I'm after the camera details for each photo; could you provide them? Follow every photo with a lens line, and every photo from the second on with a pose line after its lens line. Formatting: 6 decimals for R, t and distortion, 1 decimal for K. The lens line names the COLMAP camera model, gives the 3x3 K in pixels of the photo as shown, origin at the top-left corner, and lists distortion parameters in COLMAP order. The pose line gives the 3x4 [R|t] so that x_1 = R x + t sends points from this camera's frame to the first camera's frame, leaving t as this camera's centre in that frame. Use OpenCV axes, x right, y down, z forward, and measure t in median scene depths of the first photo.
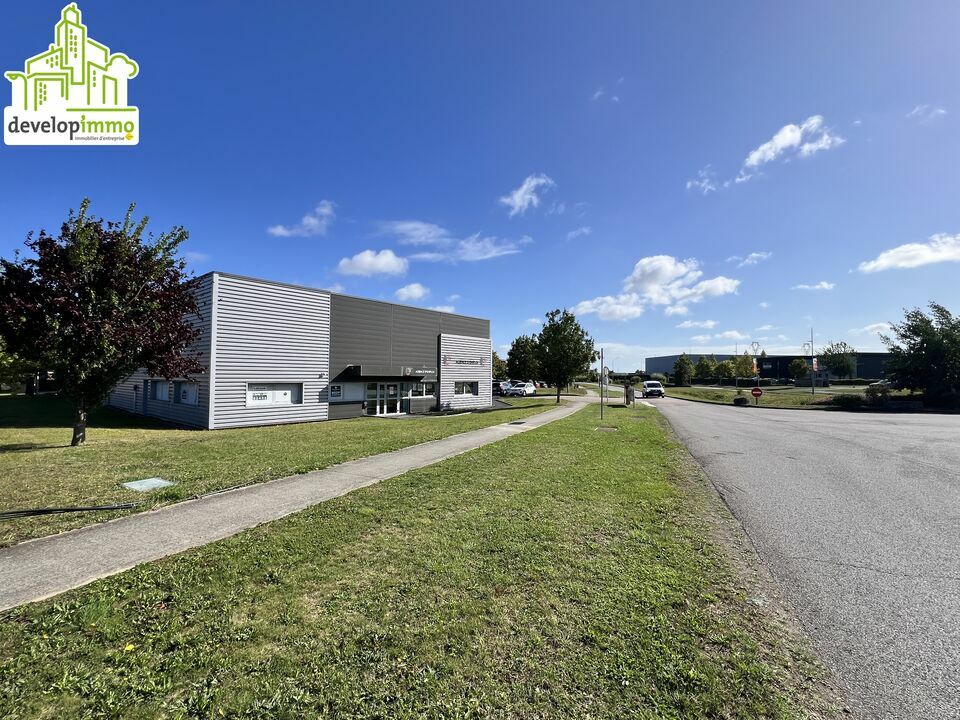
lens RADIAL K [[428.1, 0, 478.8], [0, 428.1, 364.1], [0, 0, 1]] dist [-0.003455, -0.000604]
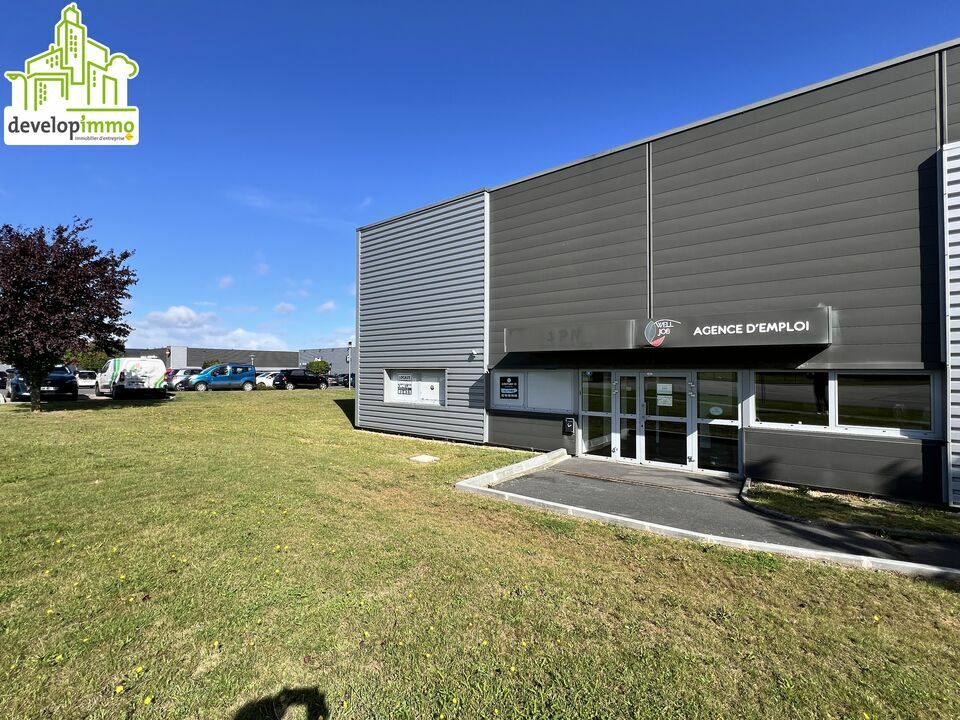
lens RADIAL K [[428.1, 0, 478.8], [0, 428.1, 364.1], [0, 0, 1]] dist [-0.003455, -0.000604]
pose [[0.052020, -0.025347, -0.998324, 0.124841], [0.022670, 0.999450, -0.024194, 0.043840], [0.998389, -0.021373, 0.052566, 0.857917]]
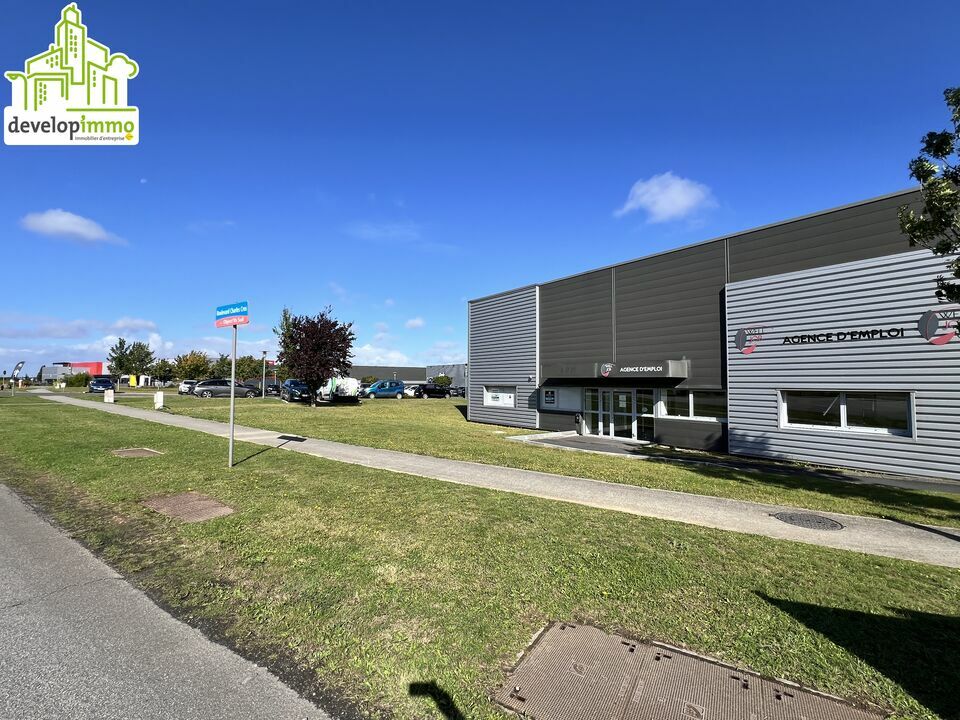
lens RADIAL K [[428.1, 0, 478.8], [0, 428.1, 364.1], [0, 0, 1]] dist [-0.003455, -0.000604]
pose [[-0.215804, -0.053501, -0.974970, 0.464804], [0.017057, 0.998139, -0.058548, 0.041830], [0.976288, -0.029265, -0.214490, 0.952030]]
